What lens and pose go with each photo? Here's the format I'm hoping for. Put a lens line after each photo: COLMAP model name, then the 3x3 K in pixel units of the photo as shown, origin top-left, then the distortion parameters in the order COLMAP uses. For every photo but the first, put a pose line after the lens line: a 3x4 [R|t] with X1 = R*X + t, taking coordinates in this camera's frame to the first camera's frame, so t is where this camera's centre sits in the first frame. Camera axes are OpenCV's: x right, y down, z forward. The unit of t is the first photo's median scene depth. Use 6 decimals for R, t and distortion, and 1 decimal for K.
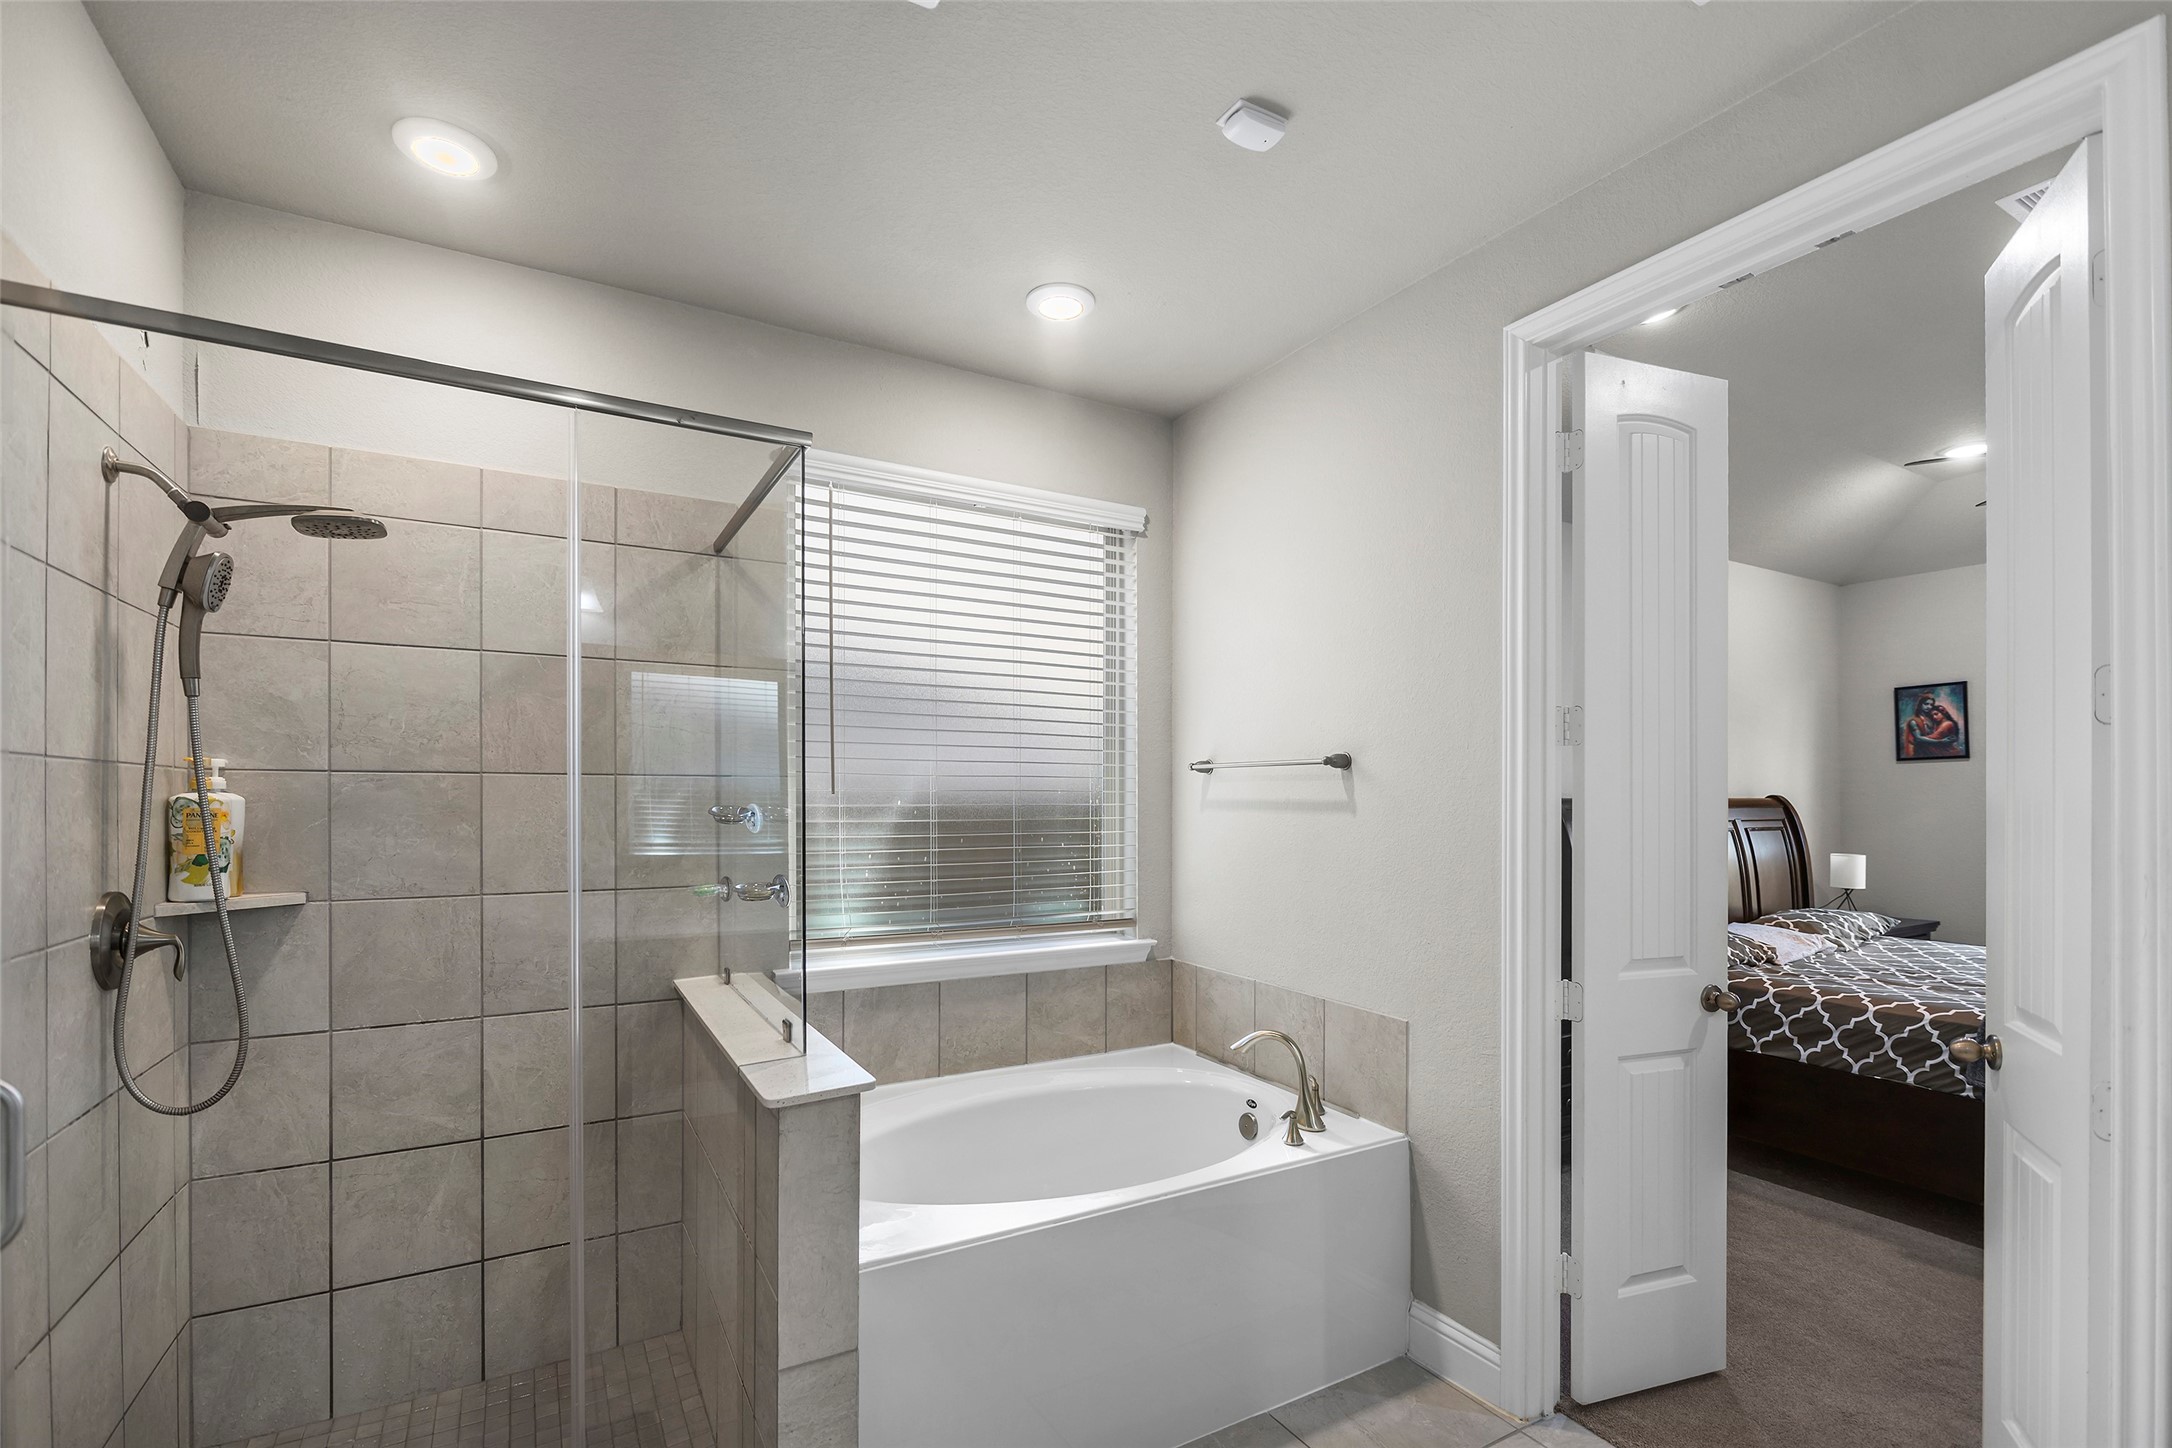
lens RADIAL K [[953.2, 0, 1069.6], [0, 953.2, 788.4], [0, 0, 1]] dist [-0.001458, -0.000203]
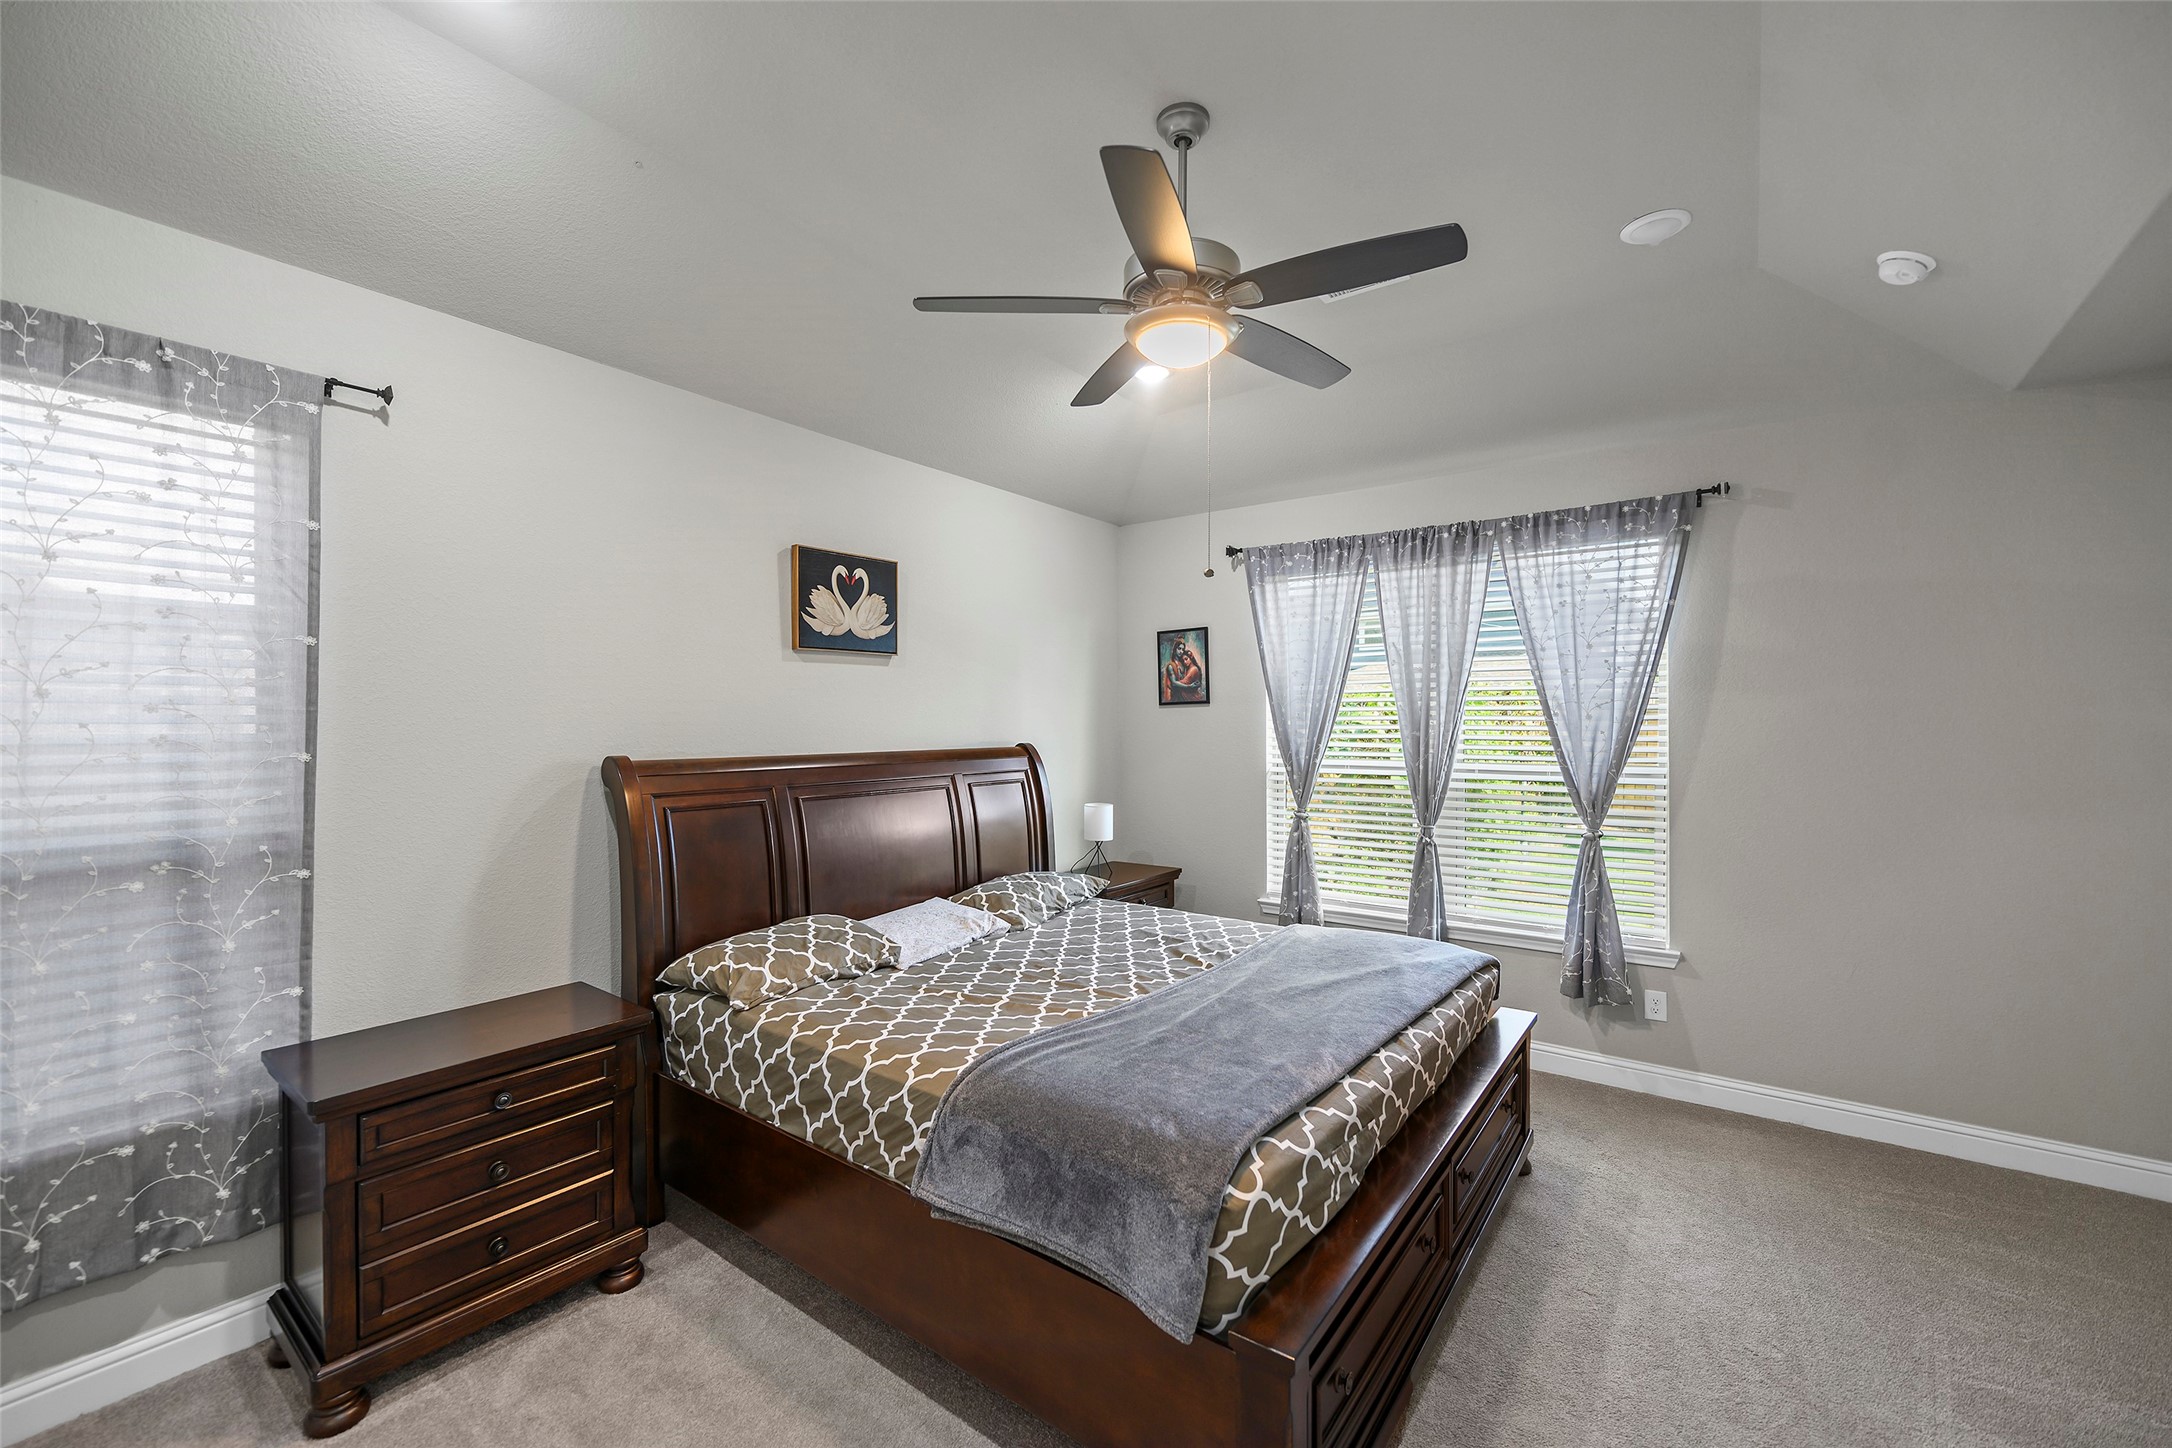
lens RADIAL K [[888.3, 0, 1076.5], [0, 888.3, 727.7], [0, 0, 1]] dist [-0.001443, -0.000388]
pose [[0.911547, -0.004057, 0.411175, 0.432771], [-0.000720, 0.999934, 0.011462, -0.016973], [-0.411195, -0.010745, 0.911484, 0.205009]]
